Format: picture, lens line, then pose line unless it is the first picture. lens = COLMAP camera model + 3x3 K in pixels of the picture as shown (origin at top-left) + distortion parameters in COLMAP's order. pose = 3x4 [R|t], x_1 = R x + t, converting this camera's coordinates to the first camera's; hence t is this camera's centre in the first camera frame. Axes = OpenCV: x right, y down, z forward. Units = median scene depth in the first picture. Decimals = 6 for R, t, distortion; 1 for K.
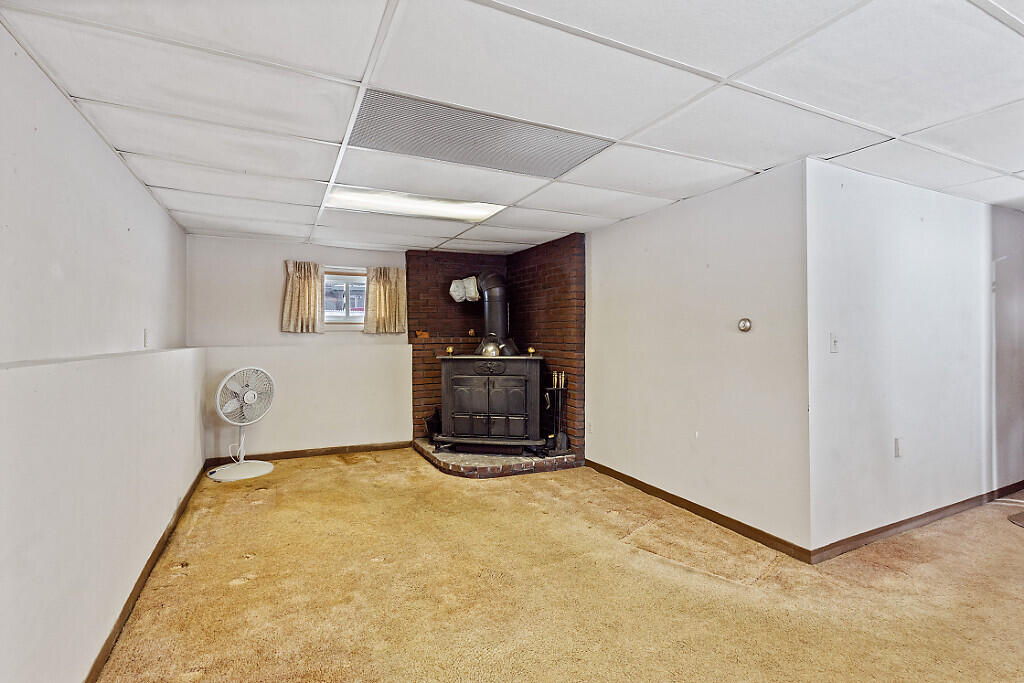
lens RADIAL K [[474.9, 0, 512.0], [0, 474.9, 341.5], [0, 0, 1]] dist [0.000214, -0.000165]
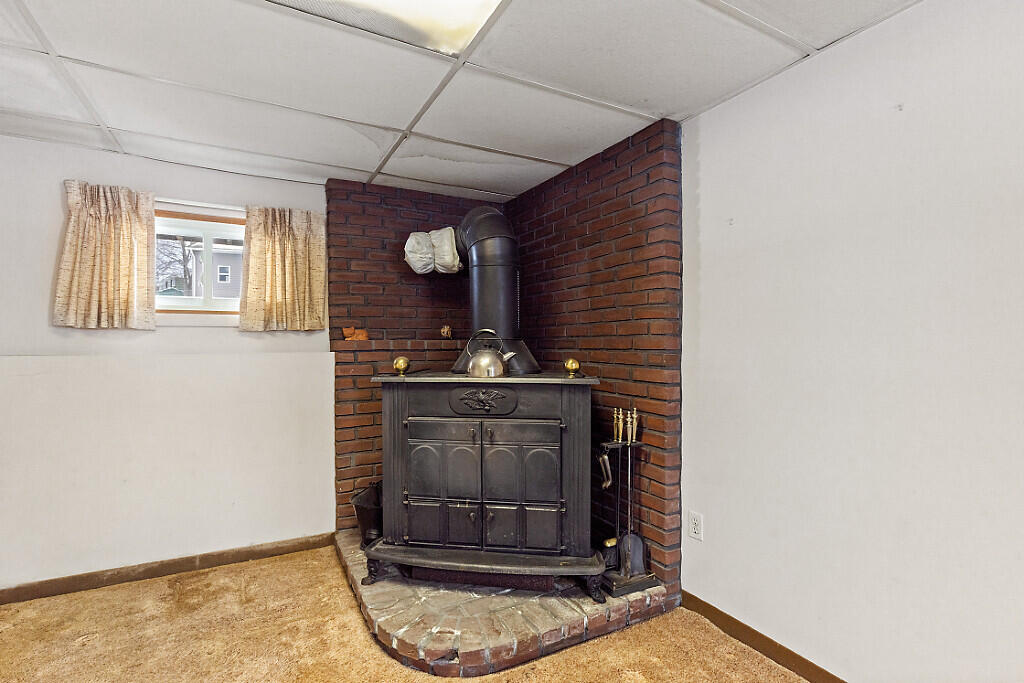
lens RADIAL K [[474.9, 0, 512.0], [0, 474.9, 341.5], [0, 0, 1]] dist [0.000214, -0.000165]
pose [[0.998613, 0.000256, 0.052653, -0.042954], [0.000520, 0.999891, -0.014724, 0.001917], [-0.052651, 0.014731, 0.998504, 0.514344]]
